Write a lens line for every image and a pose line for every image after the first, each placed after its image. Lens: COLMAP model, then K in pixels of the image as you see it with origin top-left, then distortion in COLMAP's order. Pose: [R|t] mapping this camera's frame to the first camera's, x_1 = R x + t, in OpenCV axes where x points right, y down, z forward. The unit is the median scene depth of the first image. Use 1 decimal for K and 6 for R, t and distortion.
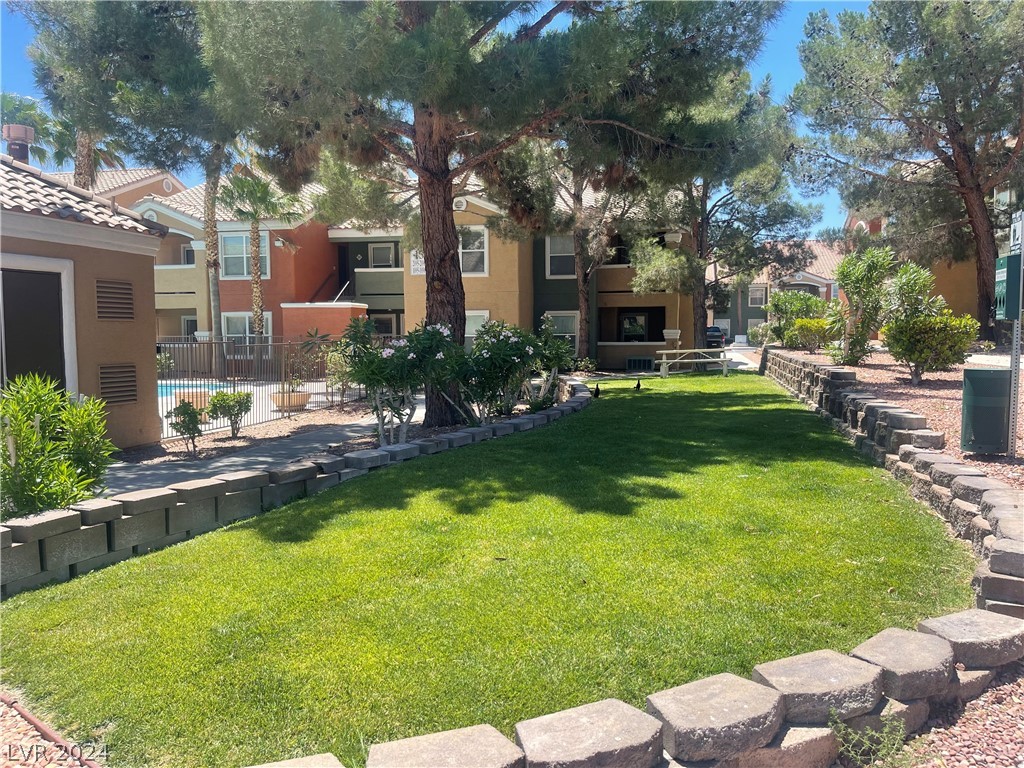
lens RADIAL K [[787.9, 0, 514.2], [0, 787.9, 384.7], [0, 0, 1]] dist [-0.002640, -0.007137]
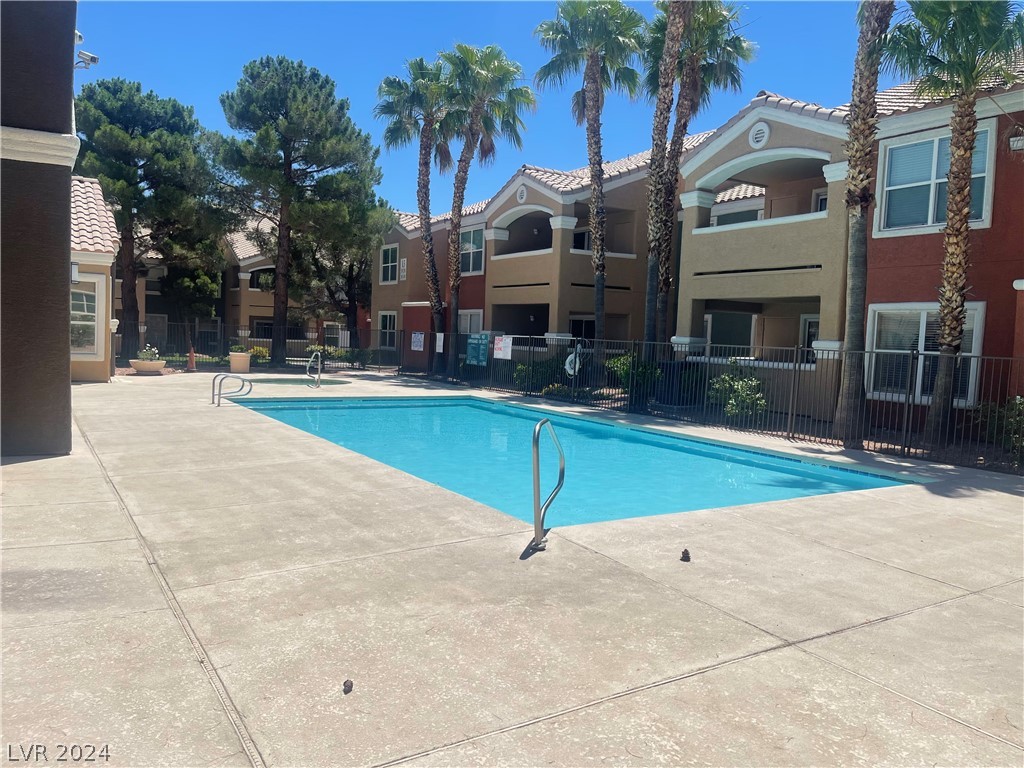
lens RADIAL K [[787.9, 0, 514.2], [0, 787.9, 386.8], [0, 0, 1]] dist [-0.002640, -0.007137]
pose [[0.700004, 0.086859, -0.708837, -0.178127], [-0.101630, 0.994590, 0.021511, -0.029430], [0.706871, 0.056982, 0.705044, 0.512101]]
